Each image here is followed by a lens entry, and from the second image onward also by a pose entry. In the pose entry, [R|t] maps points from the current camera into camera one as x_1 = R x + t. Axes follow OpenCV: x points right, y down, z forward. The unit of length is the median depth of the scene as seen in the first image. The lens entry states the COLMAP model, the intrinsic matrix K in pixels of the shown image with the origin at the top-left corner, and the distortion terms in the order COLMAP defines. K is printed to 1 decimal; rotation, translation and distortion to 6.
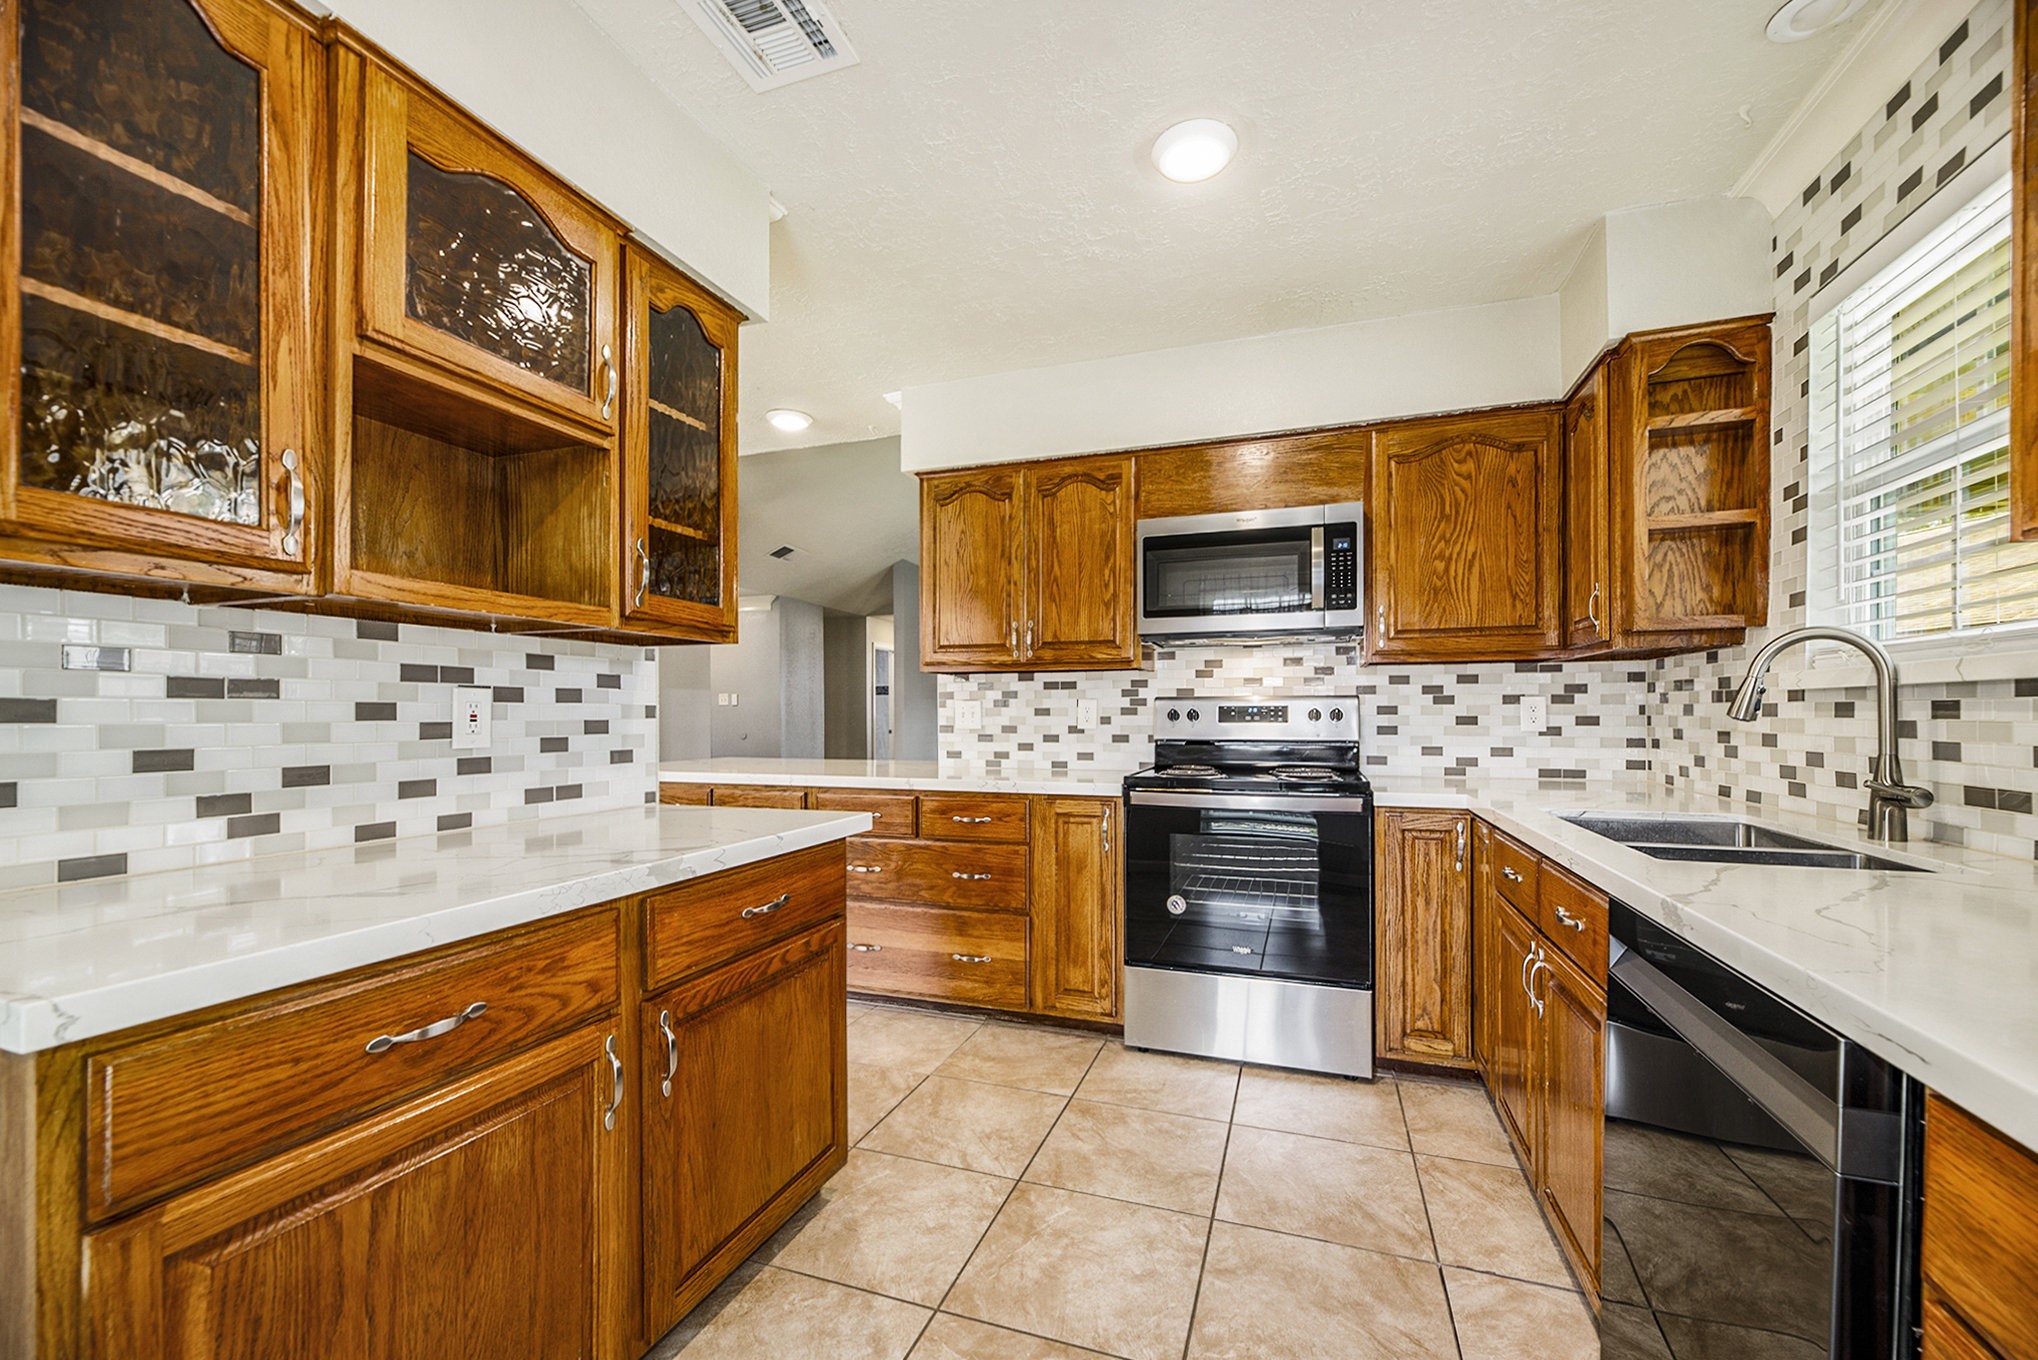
lens RADIAL K [[821.0, 0, 1024.4], [0, 821.0, 709.9], [0, 0, 1]] dist [0.010070, -0.000105]
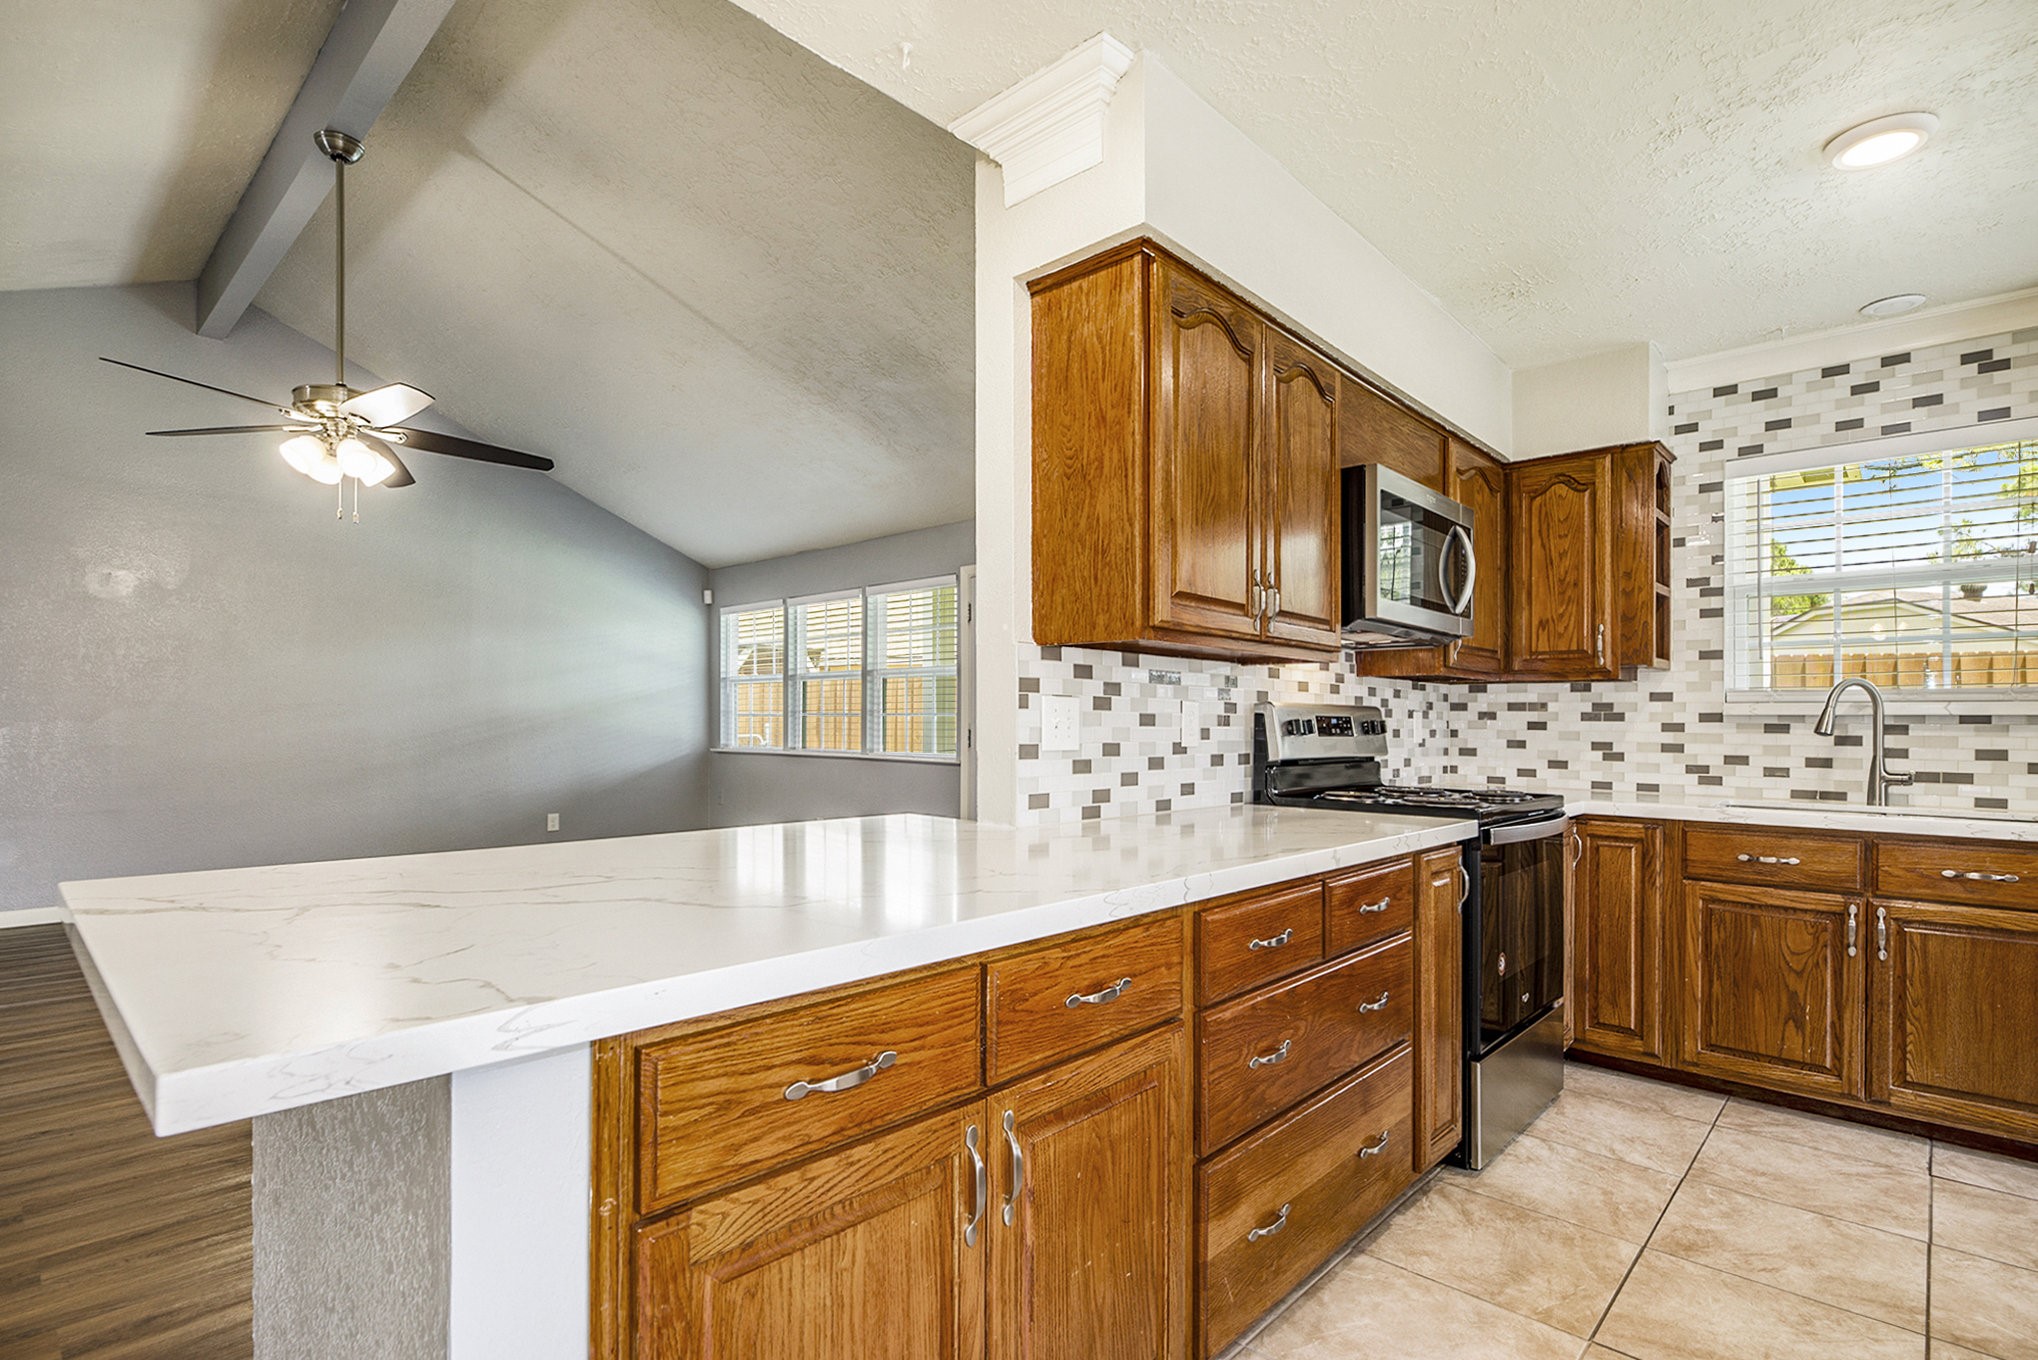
lens RADIAL K [[981.9, 0, 1019.3], [0, 981.9, 713.0], [0, 0, 1]] dist [0.010801, -0.005943]
pose [[0.397953, 0.014851, 0.917285, -1.364891], [-0.016692, 0.999821, -0.008945, 0.011094], [-0.917254, -0.011752, 0.398130, 1.611810]]
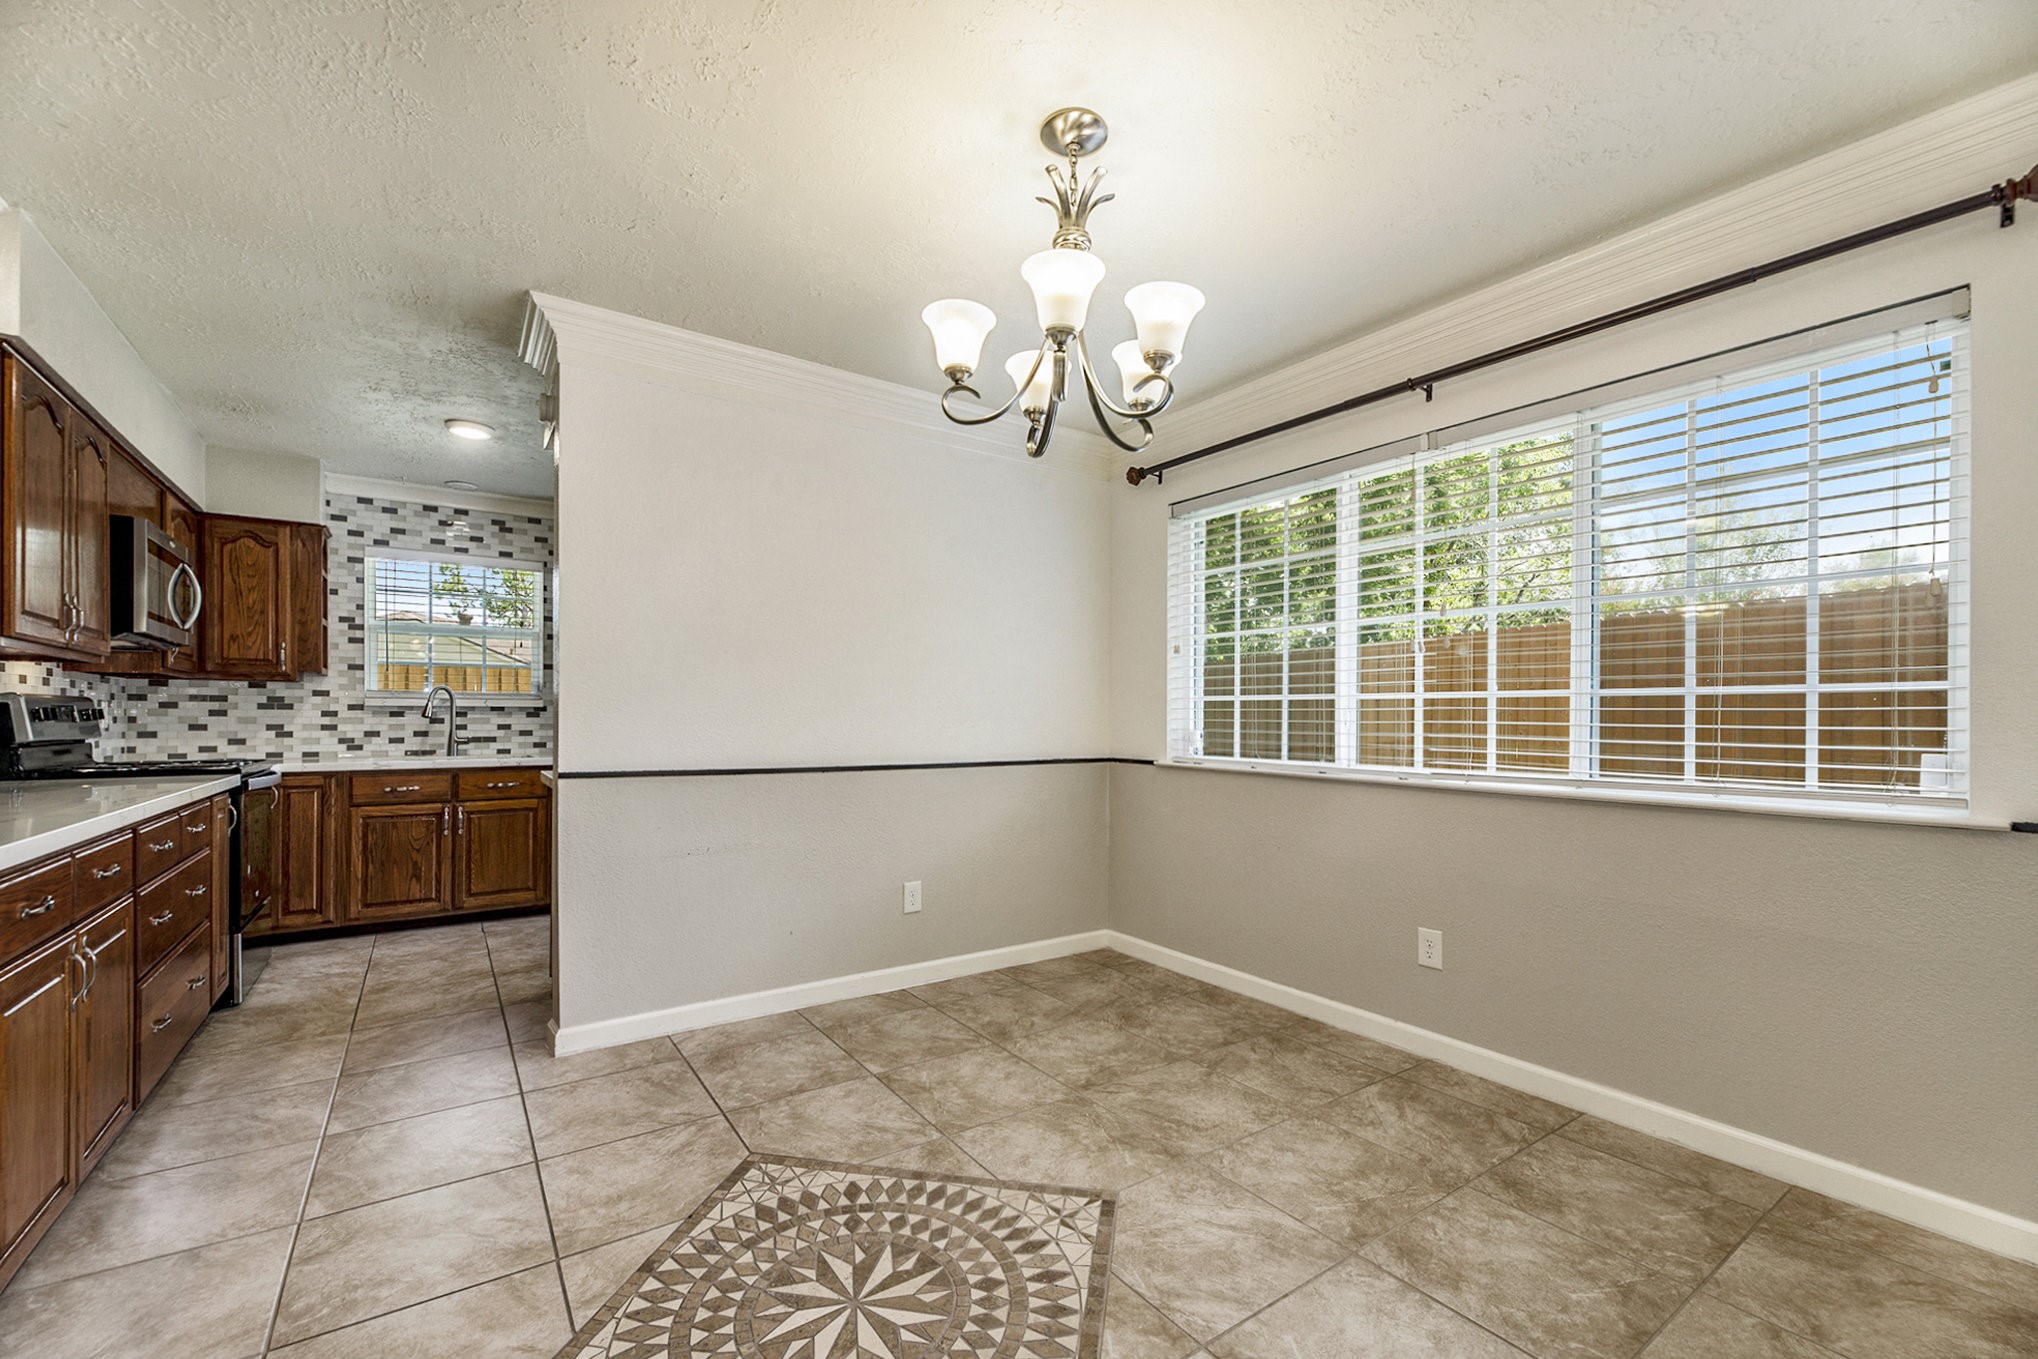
lens RADIAL K [[832.0, 0, 1009.5], [0, 832.0, 714.8], [0, 0, 1]] dist [-0.000351, -0.000133]
pose [[-0.809695, 0.003268, 0.586842, -2.223661], [-0.004290, 0.999925, -0.011488, 0.024175], [-0.586835, -0.011819, -0.809620, 2.049660]]
